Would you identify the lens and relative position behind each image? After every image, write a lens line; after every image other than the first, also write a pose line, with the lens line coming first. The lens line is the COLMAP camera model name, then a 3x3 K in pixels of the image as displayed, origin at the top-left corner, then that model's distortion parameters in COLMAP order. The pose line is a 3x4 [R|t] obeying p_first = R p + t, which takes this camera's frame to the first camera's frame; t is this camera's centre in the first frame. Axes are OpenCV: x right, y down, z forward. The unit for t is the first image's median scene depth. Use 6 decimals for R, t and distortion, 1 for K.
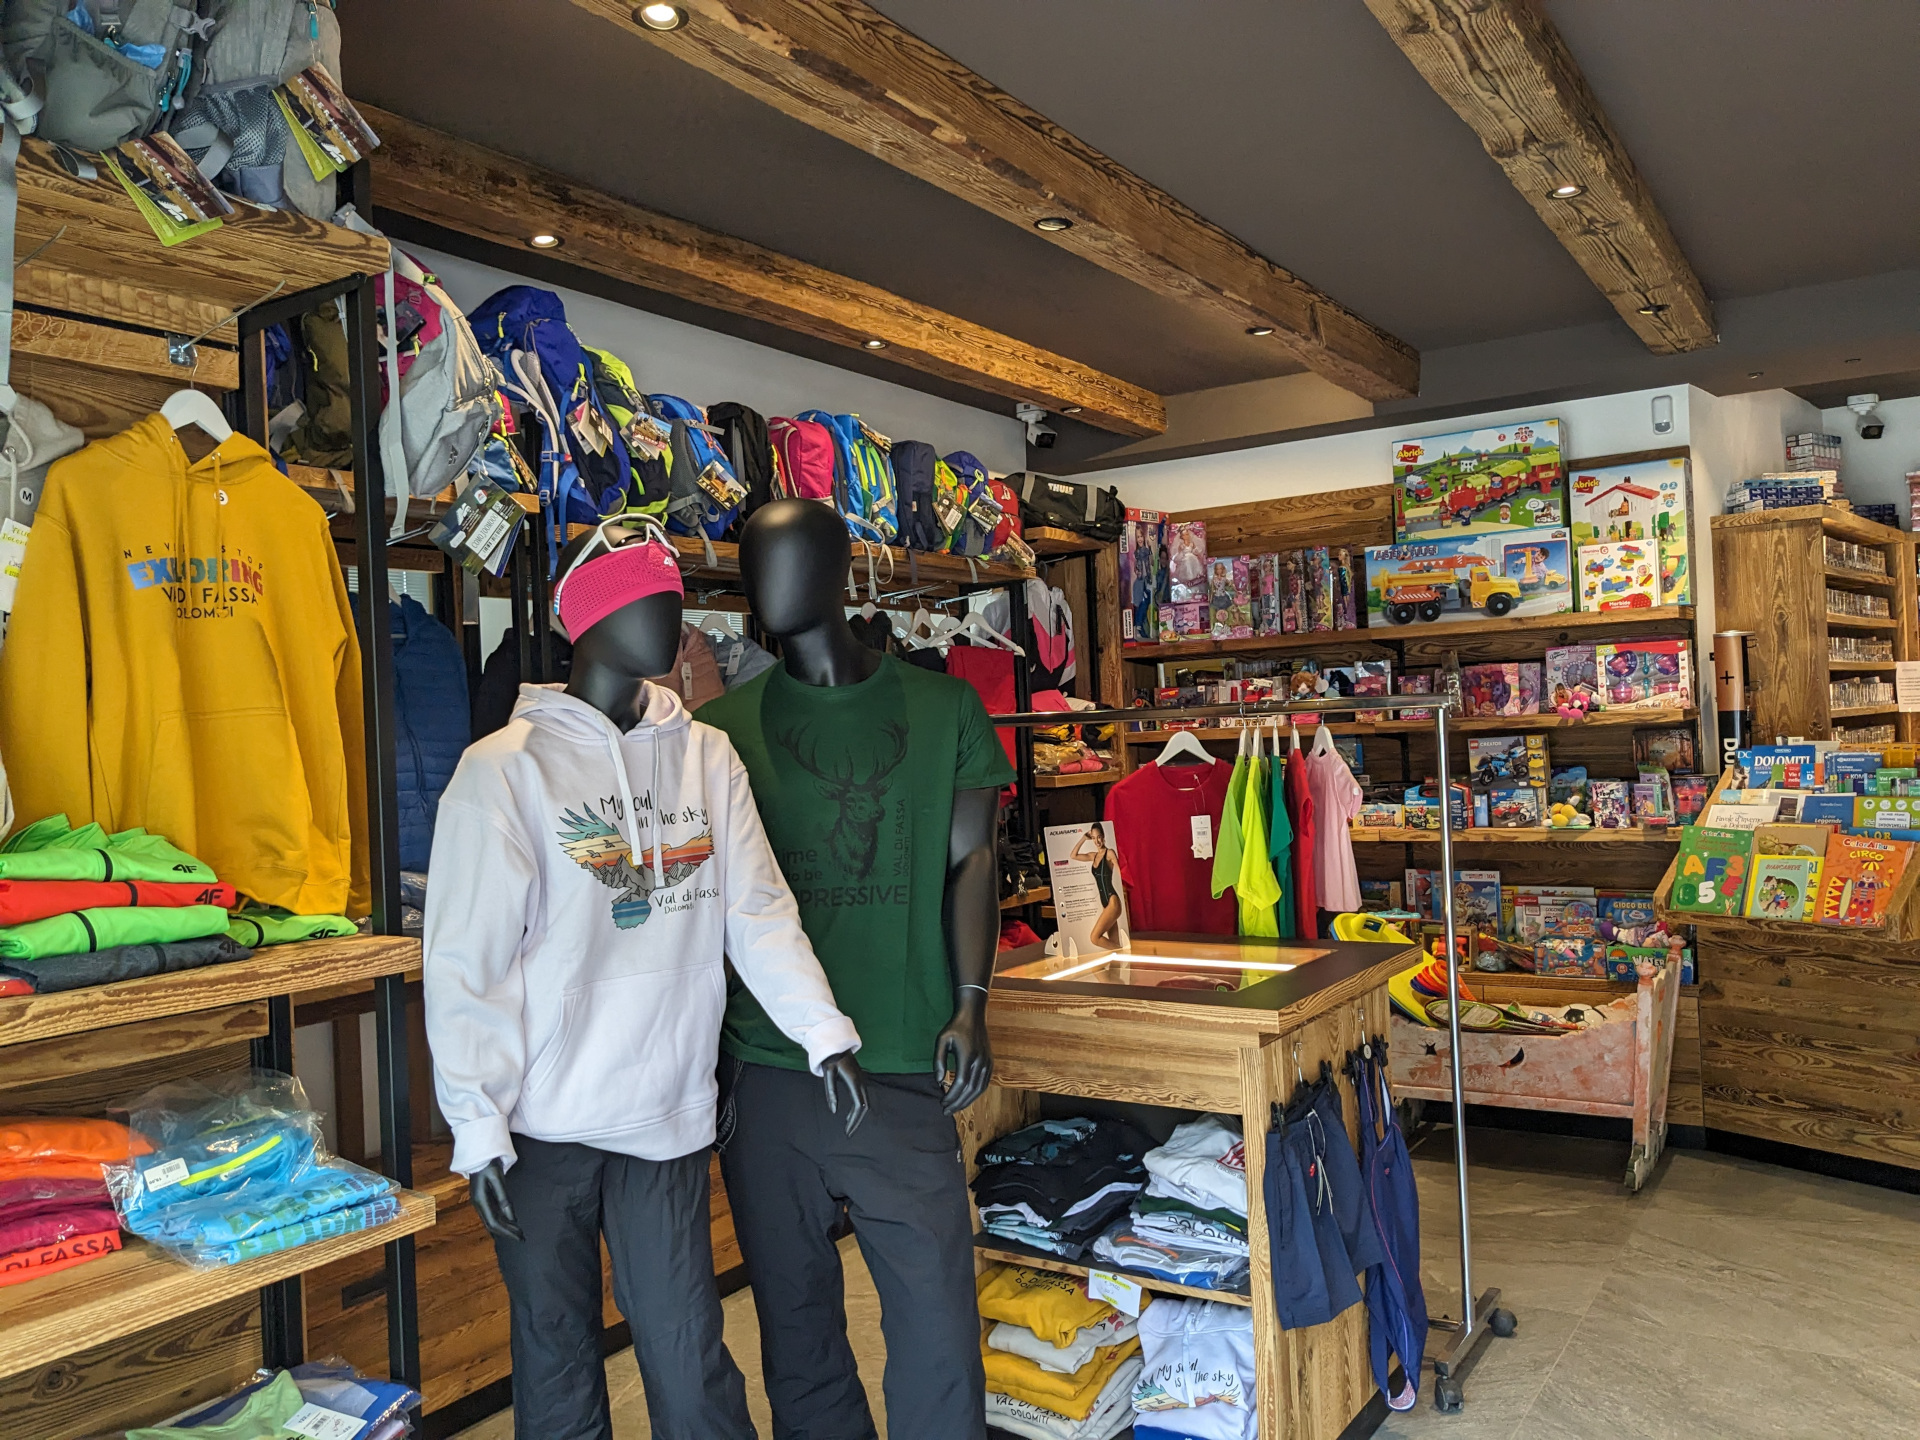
lens RADIAL K [[1523.8, 0, 955.9], [0, 1523.8, 718.3], [0, 0, 1]] dist [0.032703, -0.058154]
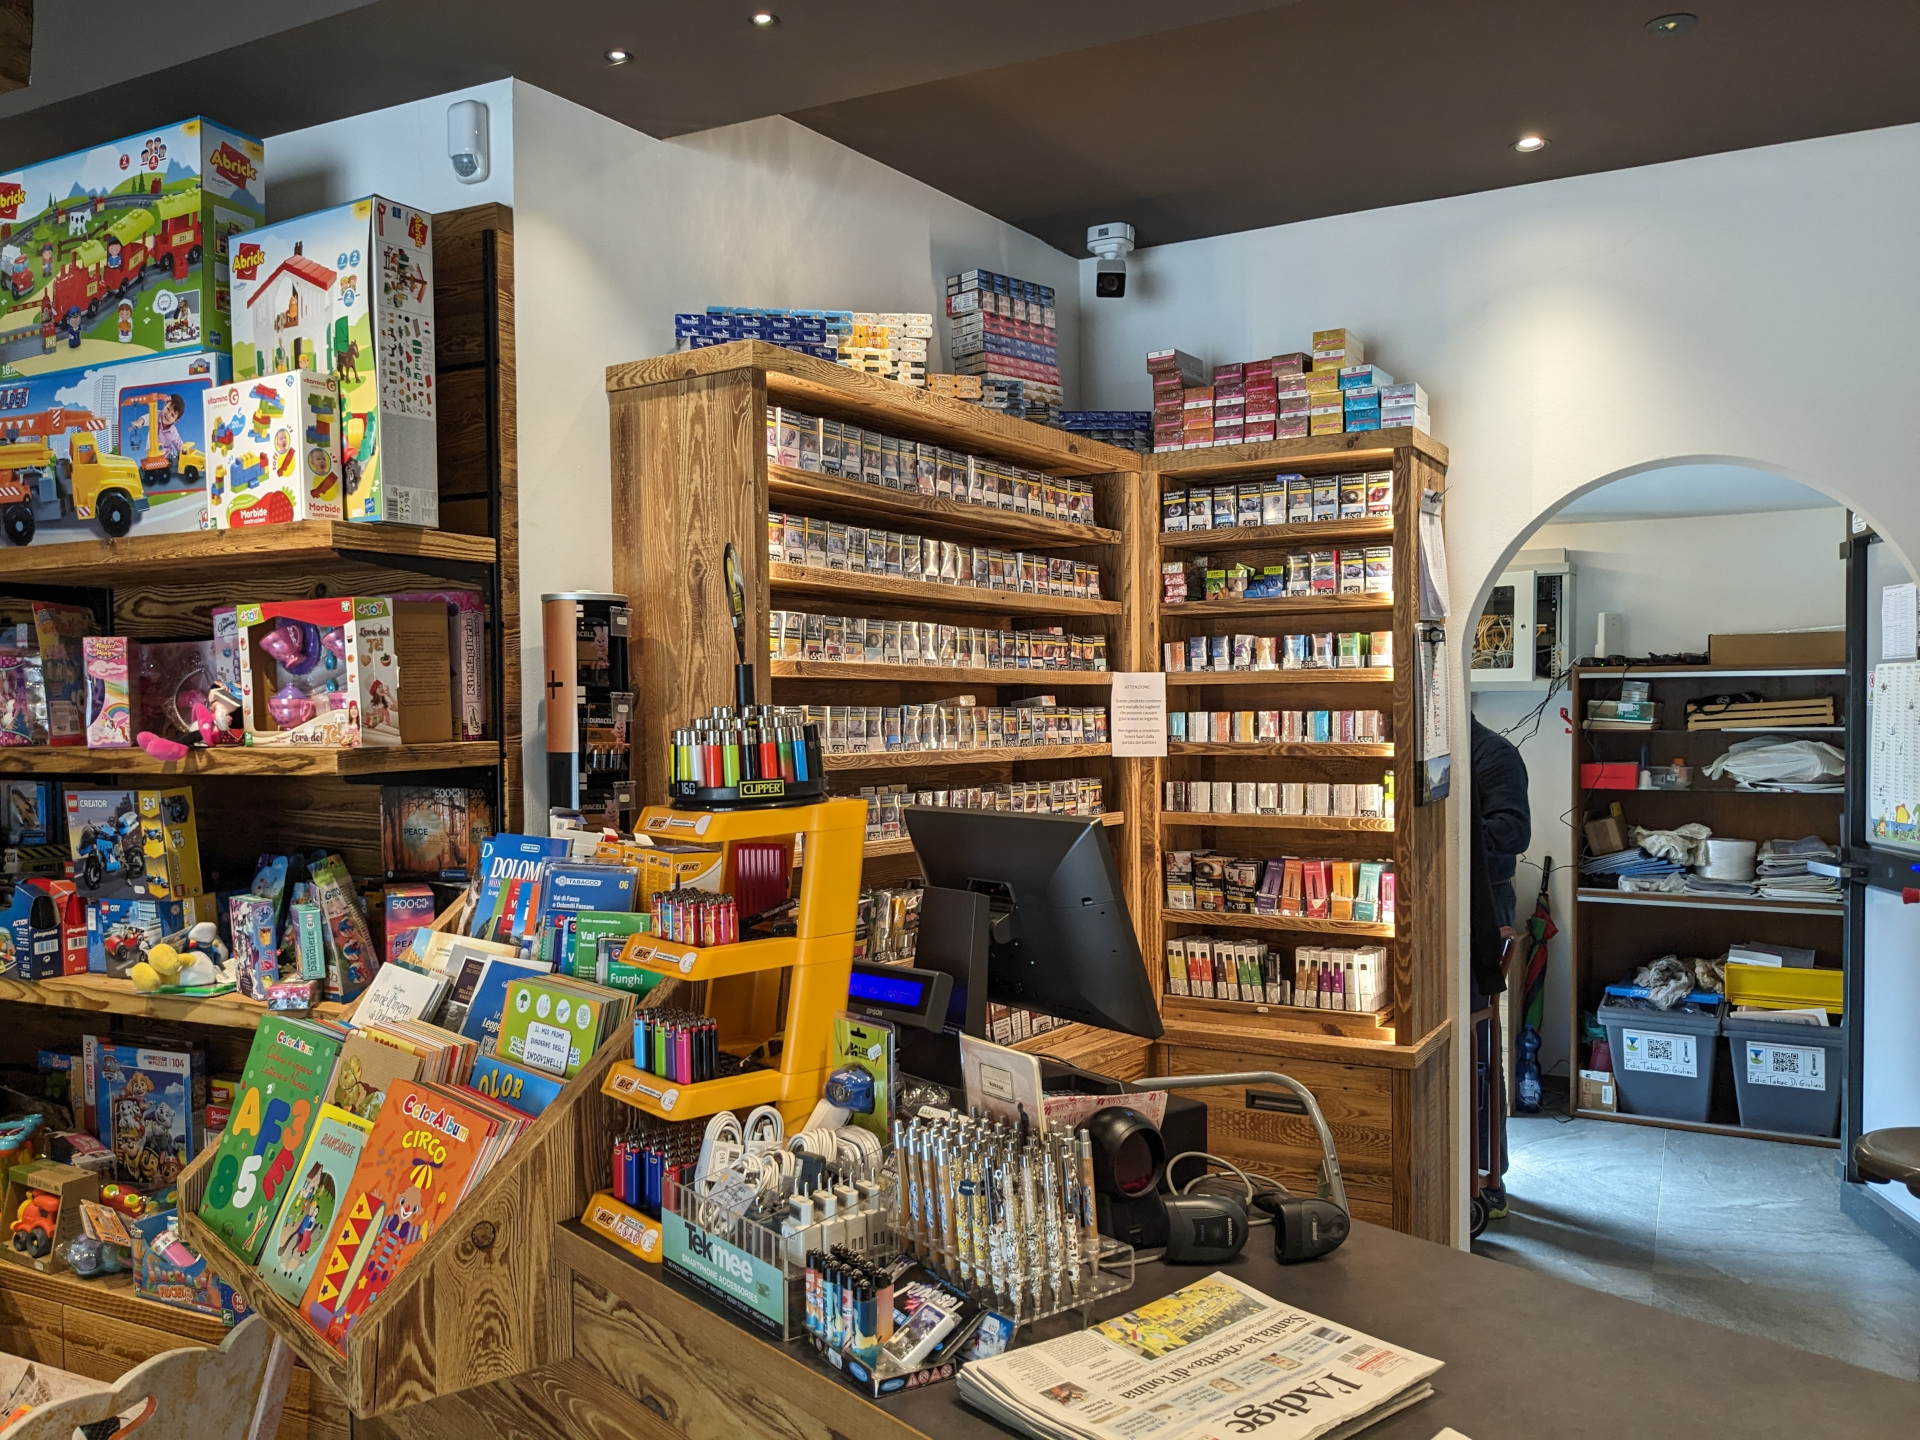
lens RADIAL K [[1523.8, 0, 964.0], [0, 1523.8, 729.9], [0, 0, 1]] dist [0.032703, -0.058154]
pose [[0.990868, 0.035993, 0.129946, 0.561556], [-0.037738, 0.999227, 0.010988, -0.022089], [-0.129450, -0.015792, 0.991460, 0.492582]]
